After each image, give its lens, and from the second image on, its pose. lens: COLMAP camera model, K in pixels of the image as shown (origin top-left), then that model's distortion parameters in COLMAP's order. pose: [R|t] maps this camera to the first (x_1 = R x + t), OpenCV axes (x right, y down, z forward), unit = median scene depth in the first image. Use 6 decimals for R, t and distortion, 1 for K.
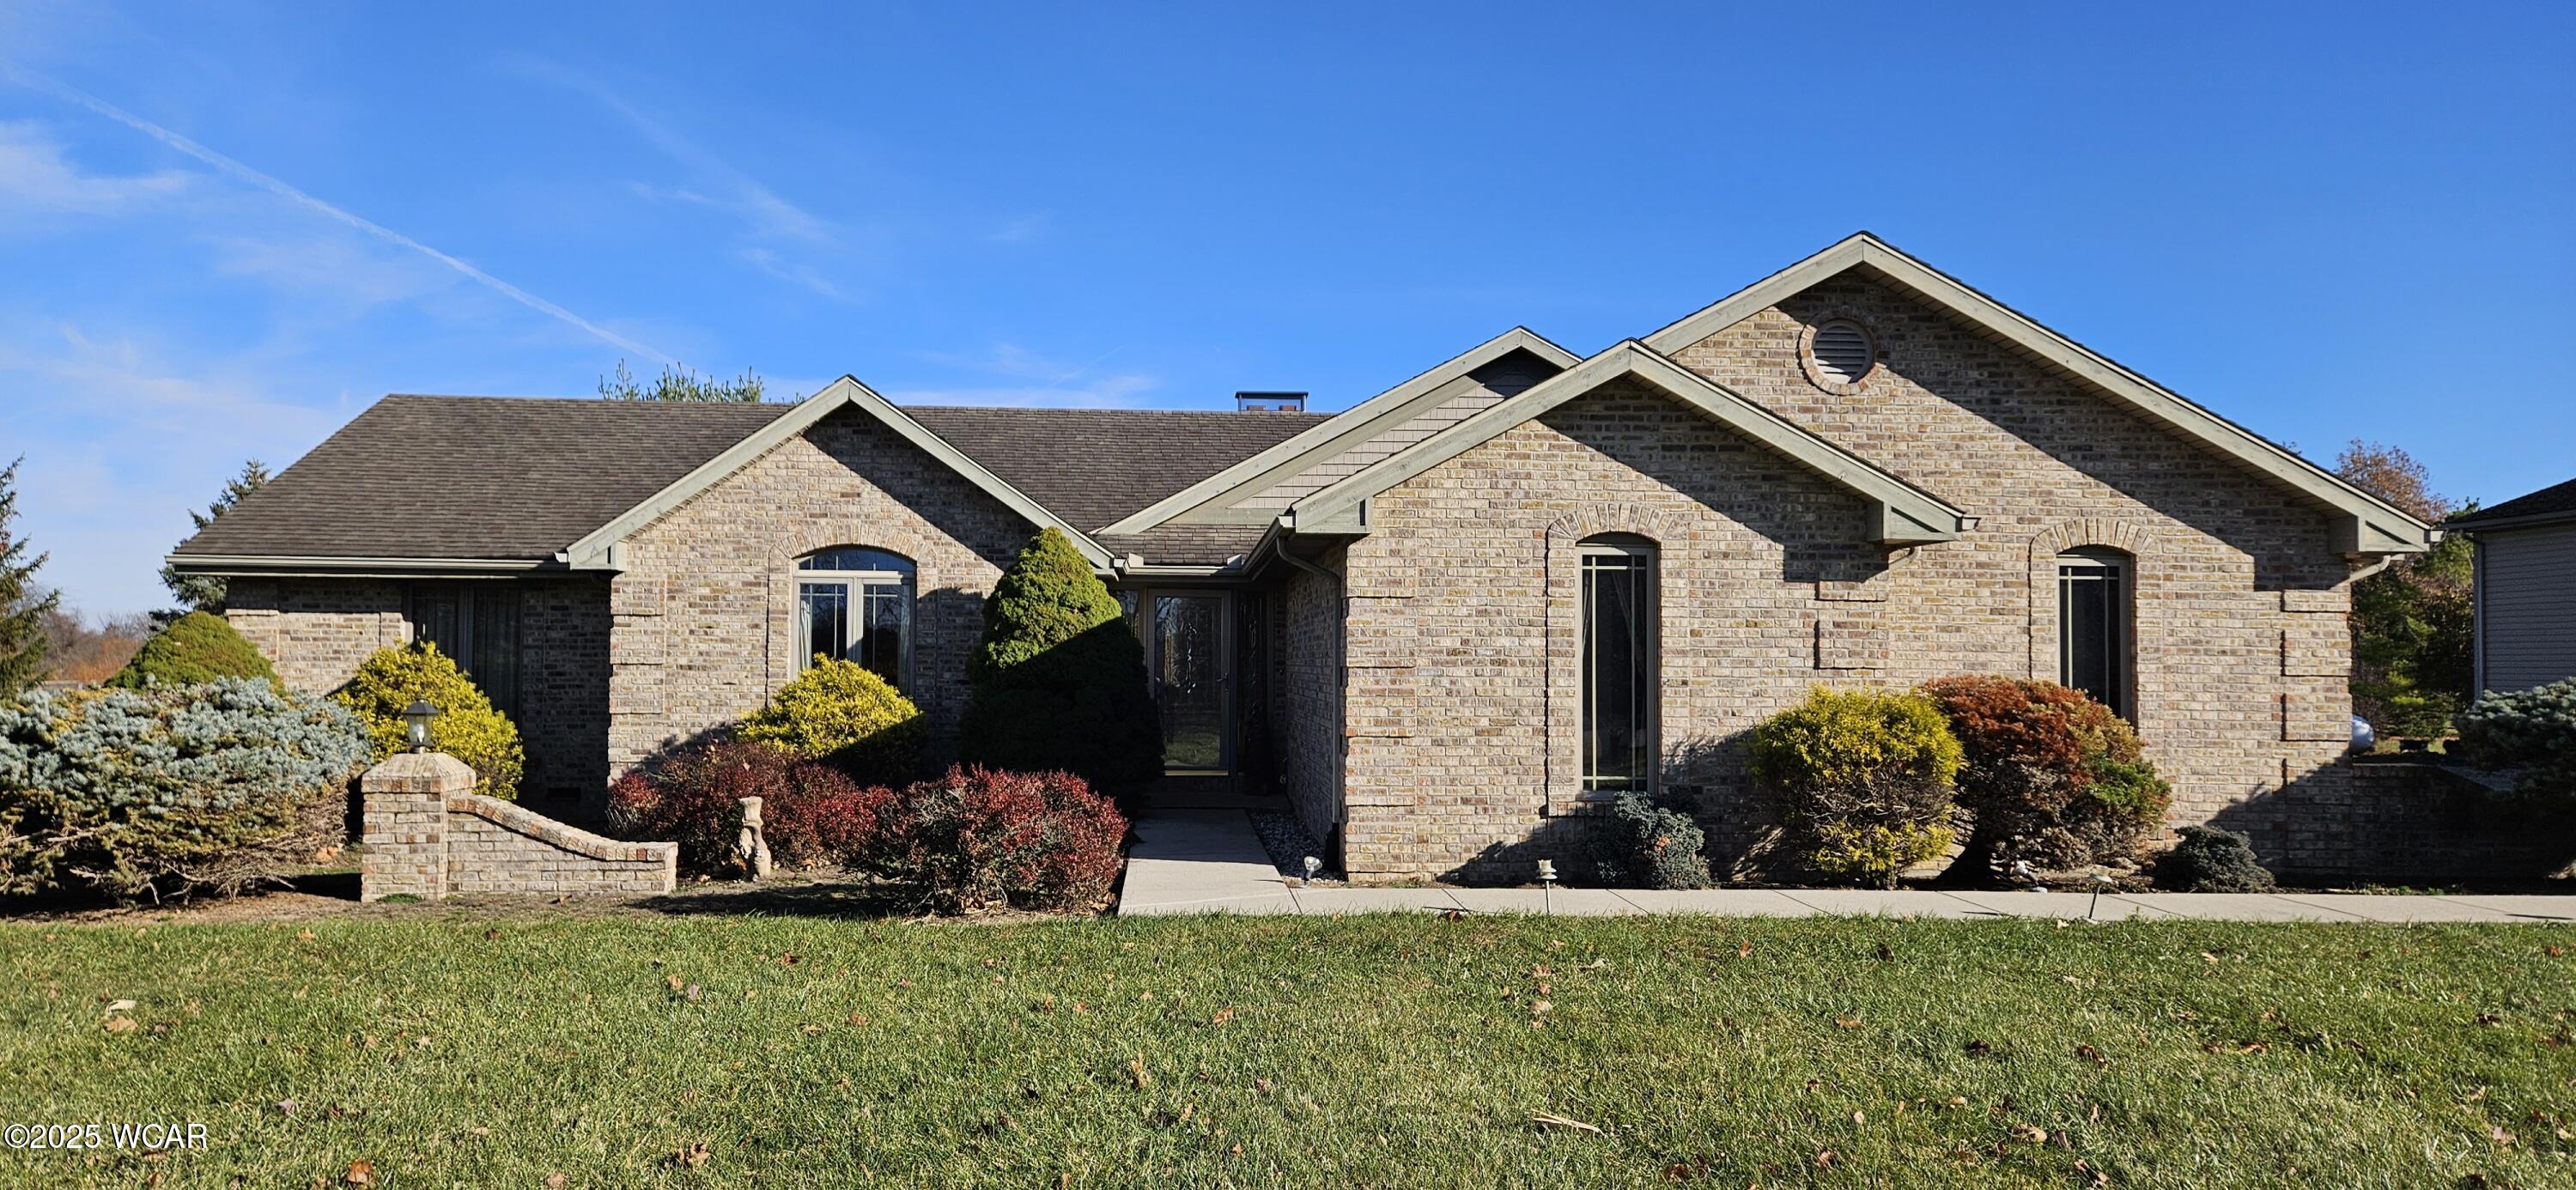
lens RADIAL K [[1568.3, 0, 1232.3], [0, 1568.3, 589.5], [0, 0, 1]] dist [0.020706, -0.000556]
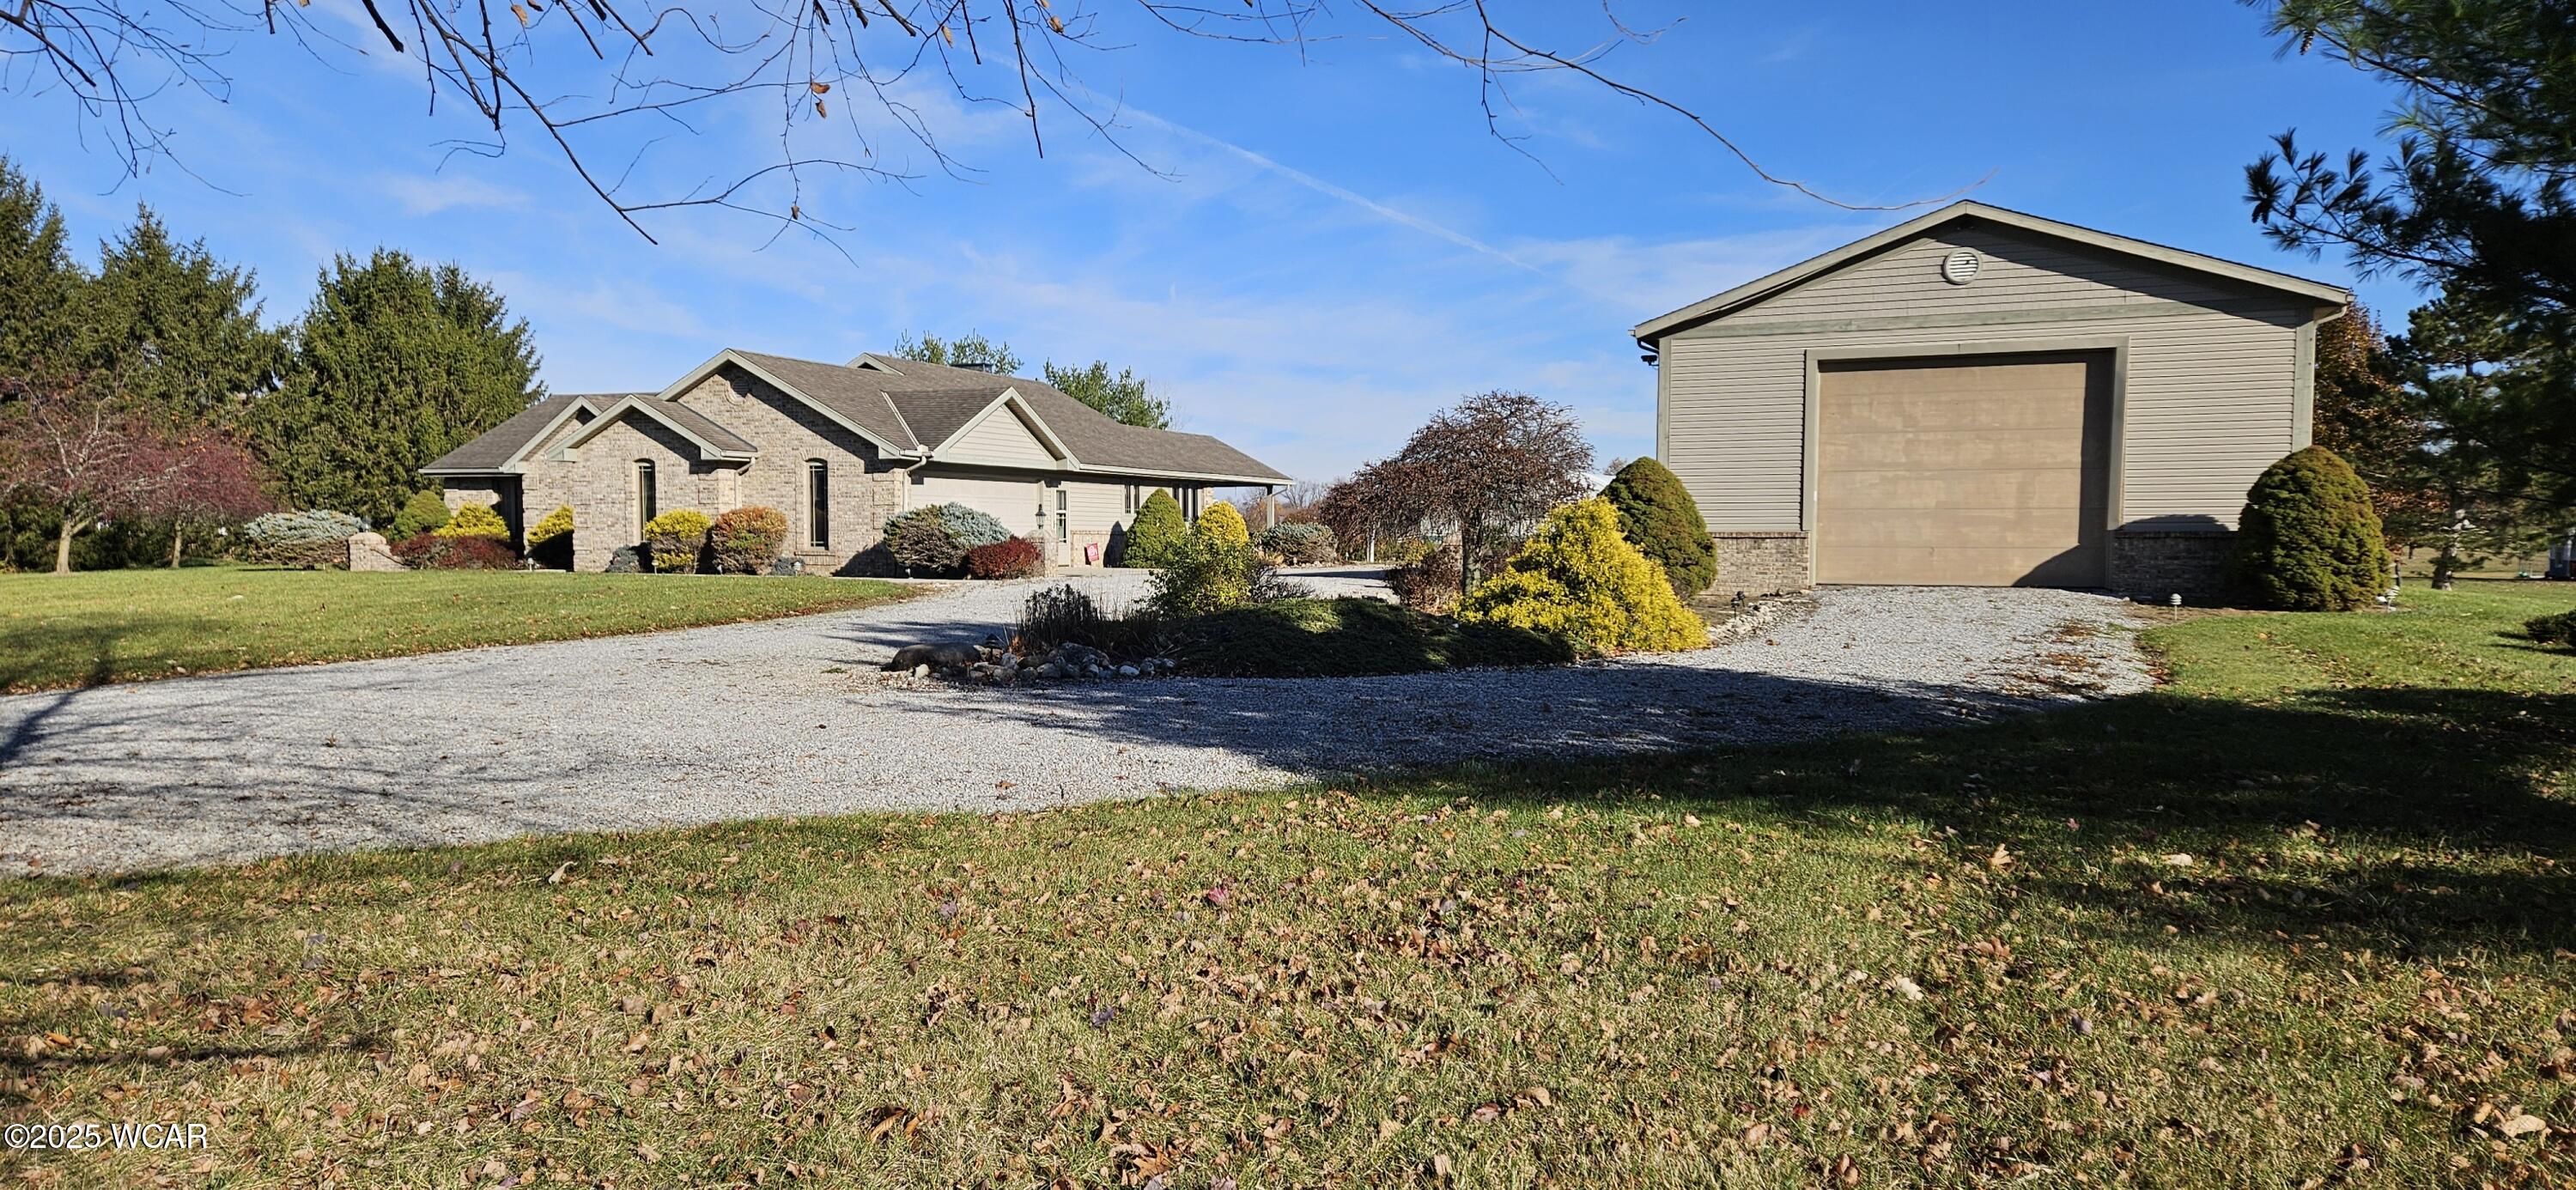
lens RADIAL K [[1695.9, 0, 1288.0], [0, 1695.9, 595.0], [0, 0, 1]] dist [0.096028, -0.077926]
pose [[0.890521, 0.013666, -0.454737, 2.184798], [0.023236, 0.996878, 0.075461, 0.003585], [0.454349, -0.077766, 0.887423, -1.051620]]
